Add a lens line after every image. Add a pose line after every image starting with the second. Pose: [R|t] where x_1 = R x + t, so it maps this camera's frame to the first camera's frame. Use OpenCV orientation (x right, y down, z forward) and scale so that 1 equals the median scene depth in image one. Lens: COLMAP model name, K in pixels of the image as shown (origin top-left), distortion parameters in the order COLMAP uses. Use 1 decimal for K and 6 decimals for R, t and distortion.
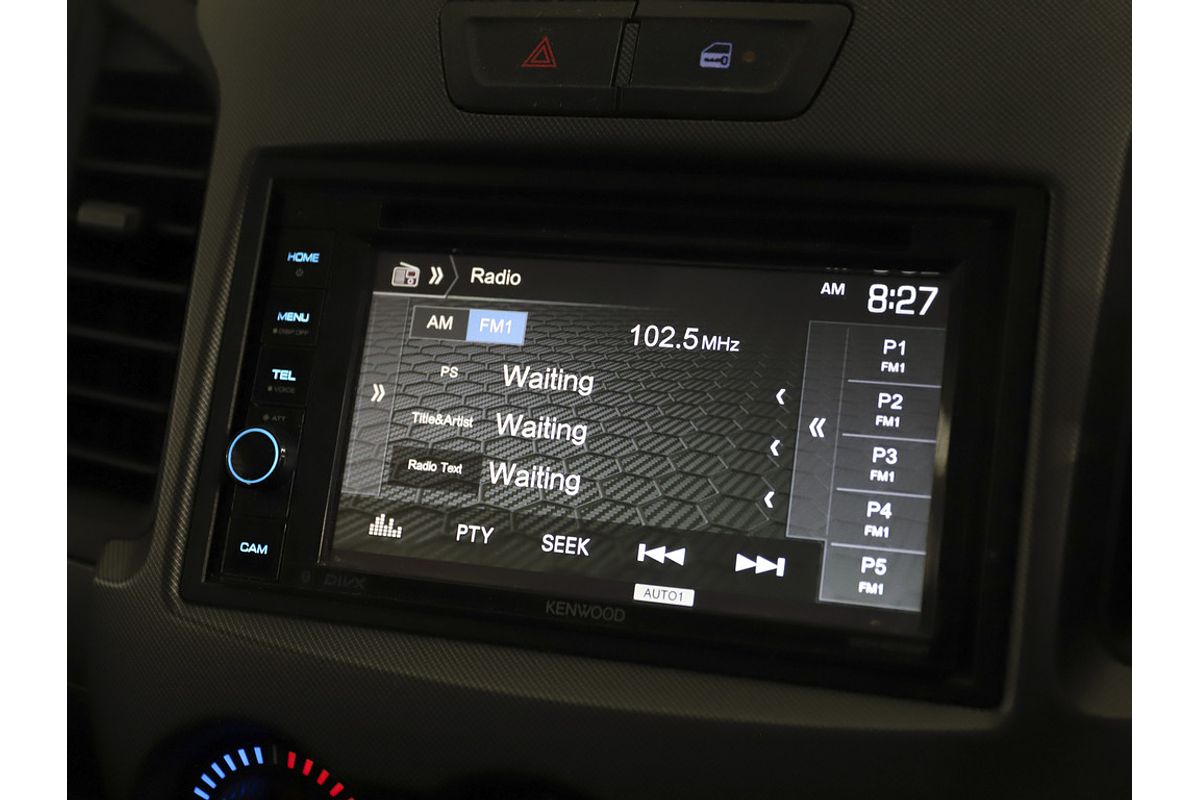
lens RADIAL K [[1748.1, 0, 600.4], [0, 1748.1, 399.4], [0, 0, 1]] dist [0.015748, 0.000000]
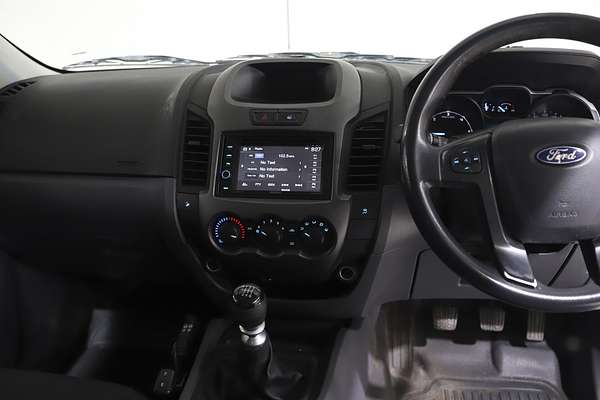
lens RADIAL K [[474.9, 0, 299.9], [0, 474.9, 200.3], [0, 0, 1]] dist [-0.006925, -0.001445]
pose [[0.988560, -0.039505, 0.145565, -0.183753], [0.043083, 0.998840, -0.021512, 0.186721], [-0.144546, 0.027538, 0.989115, -0.911953]]
